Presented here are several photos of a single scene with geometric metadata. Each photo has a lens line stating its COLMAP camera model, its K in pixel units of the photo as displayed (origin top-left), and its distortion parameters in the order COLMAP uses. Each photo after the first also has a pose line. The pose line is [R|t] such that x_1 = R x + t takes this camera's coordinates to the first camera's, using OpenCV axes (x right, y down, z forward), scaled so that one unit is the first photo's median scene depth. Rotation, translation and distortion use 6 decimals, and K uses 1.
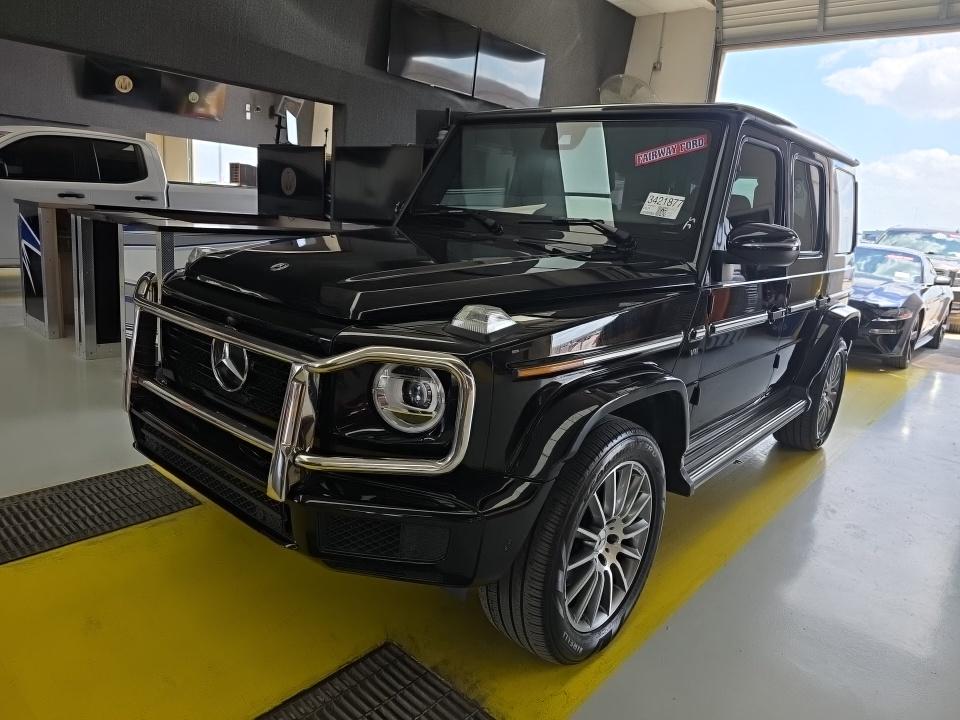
lens RADIAL K [[645.6, 0, 480.0], [0, 645.6, 360.0], [0, 0, 1]] dist [-0.004466, 0.000179]
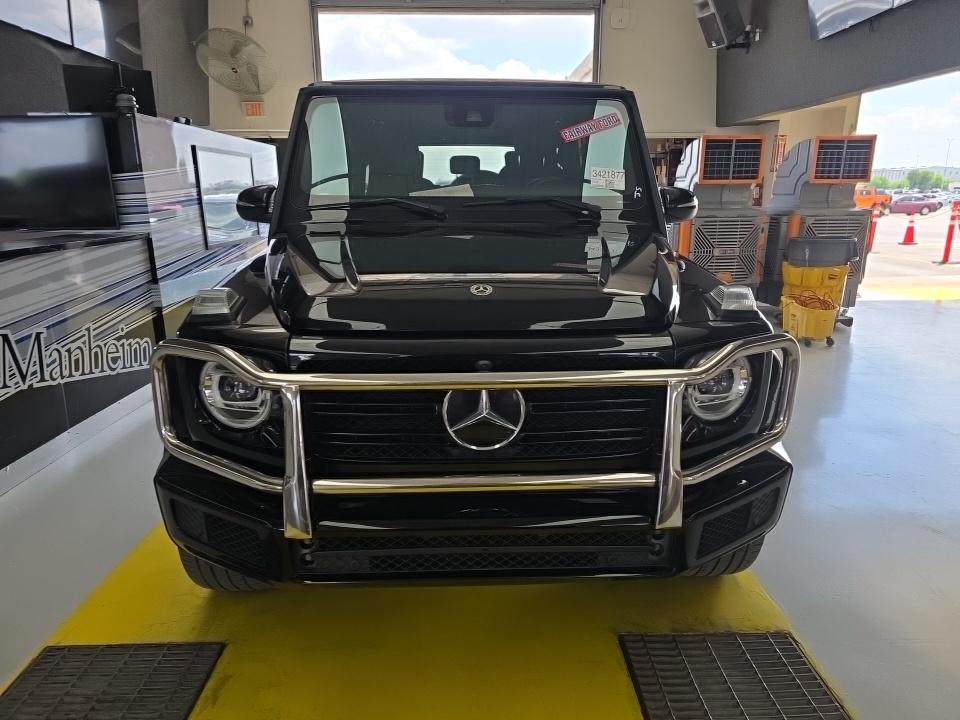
lens RADIAL K [[645.6, 0, 480.0], [0, 645.6, 360.0], [0, 0, 1]] dist [-0.004466, 0.000179]
pose [[0.725745, -0.245827, 0.642545, -0.687639], [0.206527, 0.968751, 0.137359, -0.132463], [-0.656233, 0.033015, 0.753836, 0.303646]]
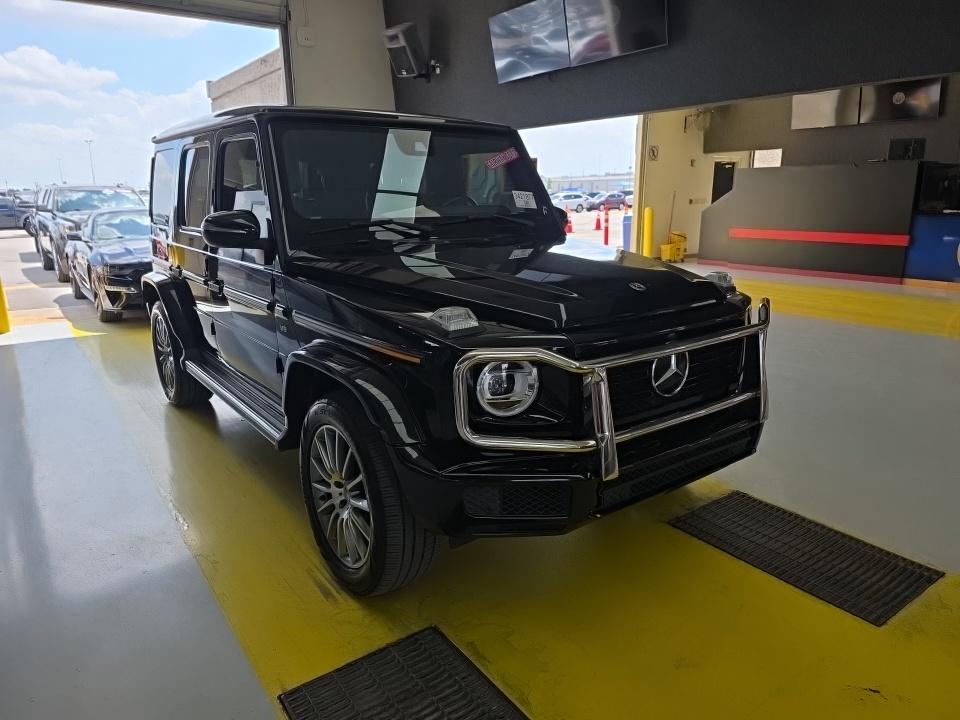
lens RADIAL K [[645.6, 0, 480.0], [0, 645.6, 360.0], [0, 0, 1]] dist [-0.004466, 0.000179]
pose [[0.215424, -0.312171, 0.925279, -1.196265], [0.233104, 0.936574, 0.261710, -0.313182], [-0.948291, 0.159308, 0.274529, 0.771882]]
